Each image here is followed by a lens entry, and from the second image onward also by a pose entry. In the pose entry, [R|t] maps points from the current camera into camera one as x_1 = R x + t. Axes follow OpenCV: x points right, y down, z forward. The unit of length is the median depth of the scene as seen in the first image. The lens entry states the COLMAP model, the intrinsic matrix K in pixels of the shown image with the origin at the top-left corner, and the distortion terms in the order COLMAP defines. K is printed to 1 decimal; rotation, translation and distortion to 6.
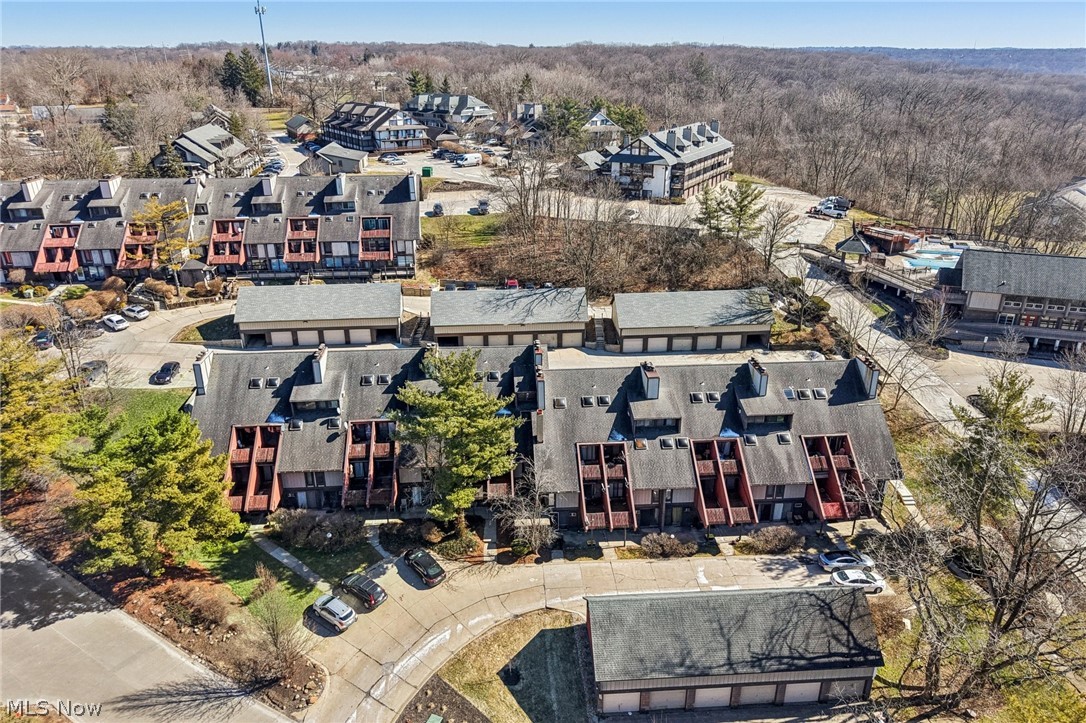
lens RADIAL K [[755.6, 0, 543.0], [0, 755.6, 361.5], [0, 0, 1]] dist [0.045066, -0.070376]
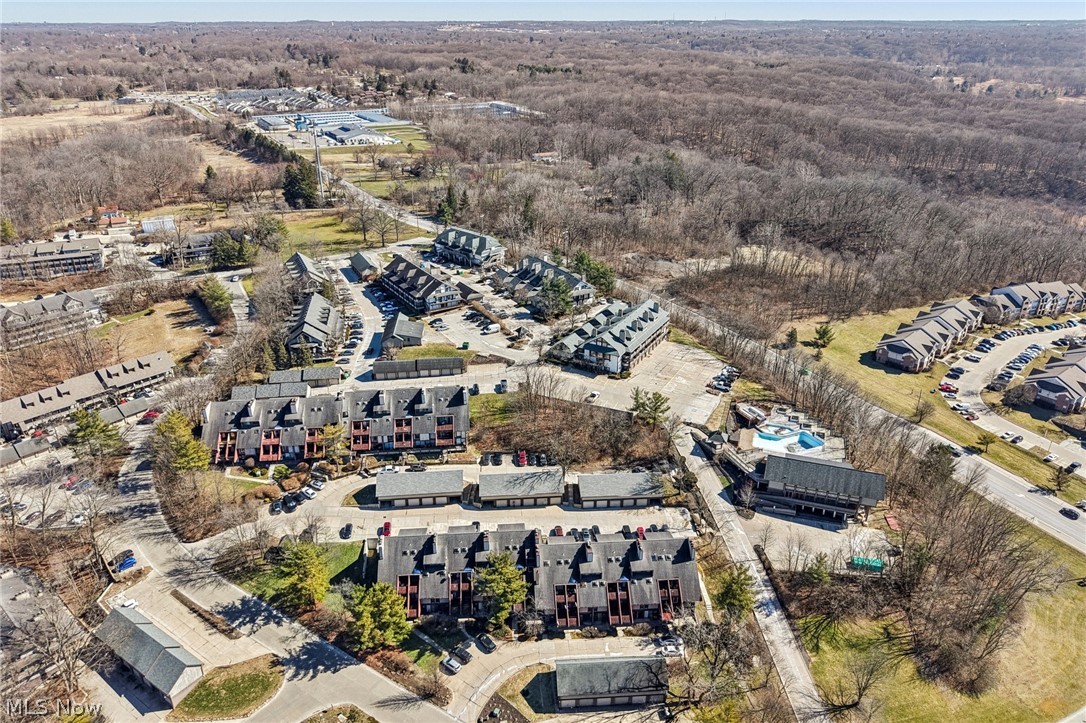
lens RADIAL K [[775.0, 0, 543.0], [0, 775.0, 361.5], [0, 0, 1]] dist [0.148559, -0.425034]
pose [[0.999992, 0.004025, -0.000139, 0.009628], [-0.004013, 0.998620, 0.052374, -0.648072], [0.000349, -0.052373, 0.998628, -1.219512]]
